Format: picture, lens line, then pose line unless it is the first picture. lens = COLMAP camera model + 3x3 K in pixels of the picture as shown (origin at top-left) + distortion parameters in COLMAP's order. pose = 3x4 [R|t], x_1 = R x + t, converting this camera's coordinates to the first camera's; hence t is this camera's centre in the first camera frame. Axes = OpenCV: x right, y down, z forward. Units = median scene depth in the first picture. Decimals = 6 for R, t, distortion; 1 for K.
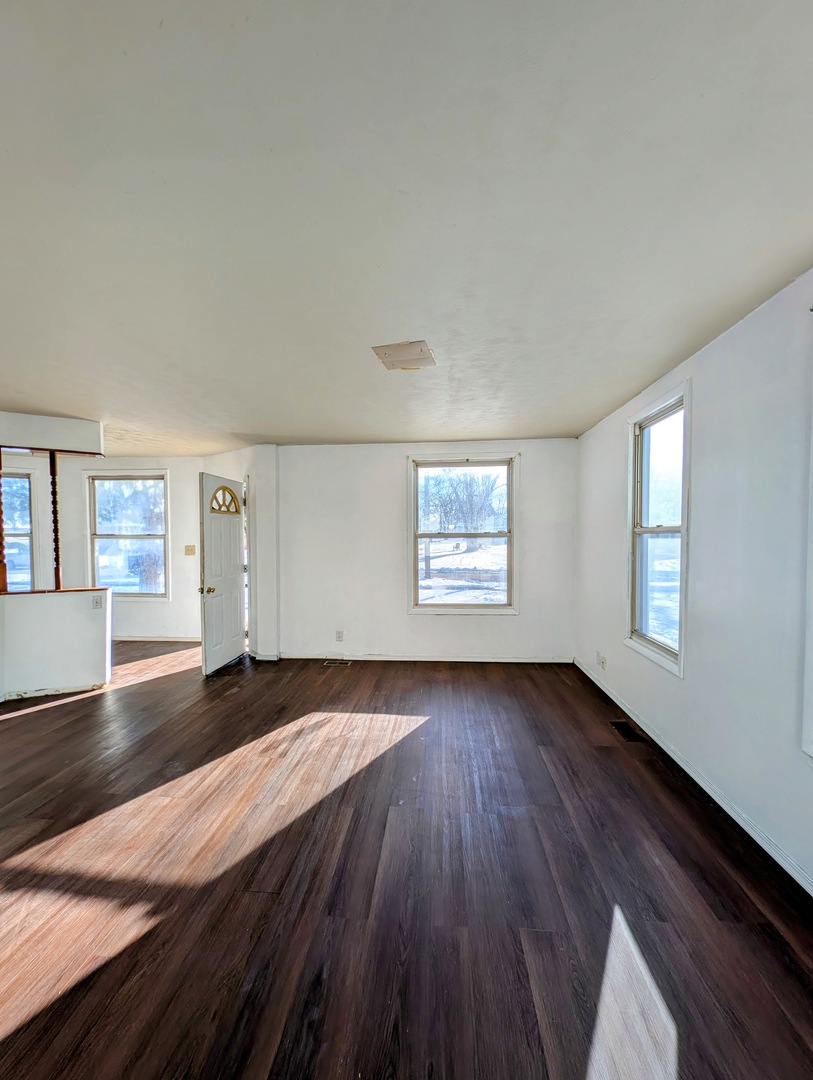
lens RADIAL K [[400.7, 0, 406.5], [0, 400.7, 540.0], [0, 0, 1]] dist [-0.001399, -0.004476]
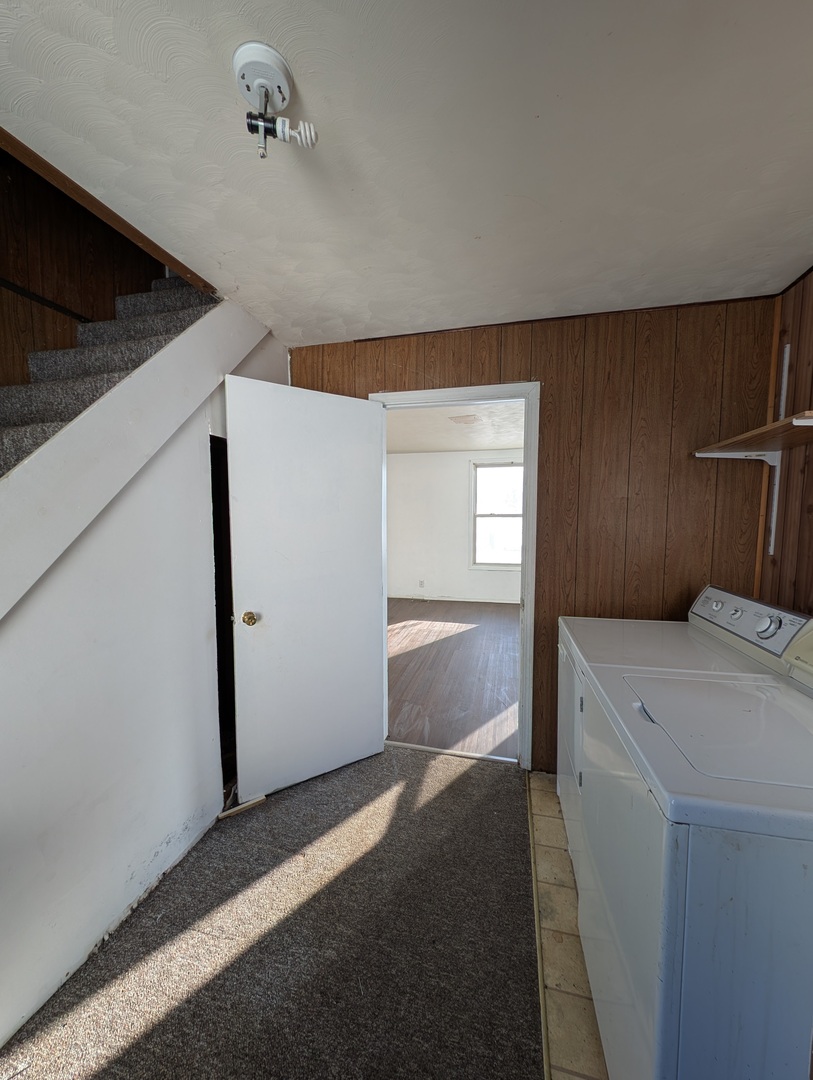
lens RADIAL K [[400.7, 0, 406.5], [0, 400.7, 540.0], [0, 0, 1]] dist [-0.001399, -0.004476]
pose [[0.985985, 0.011381, -0.166444, 0.031524], [-0.002992, 0.998716, 0.050568, 0.005499], [0.166806, -0.049361, 0.984753, -0.659654]]
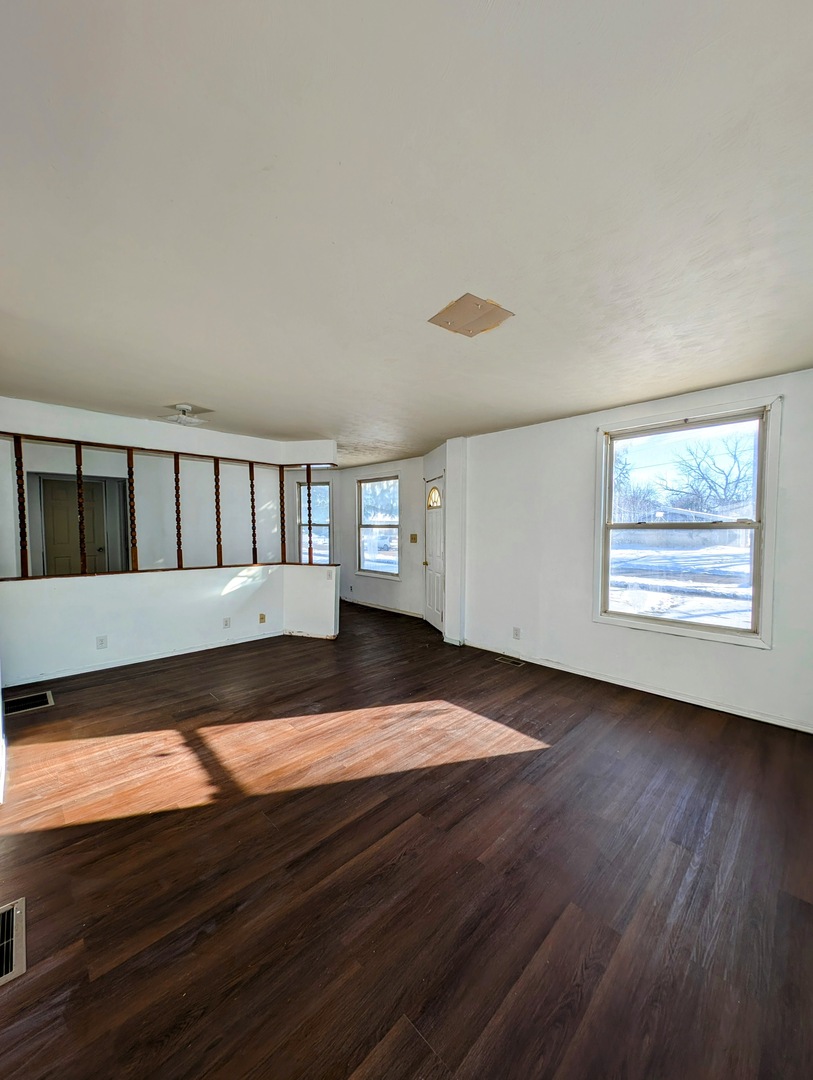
lens RADIAL K [[399.0, 0, 406.8], [0, 399.0, 545.1], [0, 0, 1]] dist [0.000188, -0.004336]
pose [[0.756290, 0.035279, -0.653284, 0.345486], [-0.013398, 0.999171, 0.038448, 0.001433], [0.654099, -0.020325, 0.756136, 0.188058]]
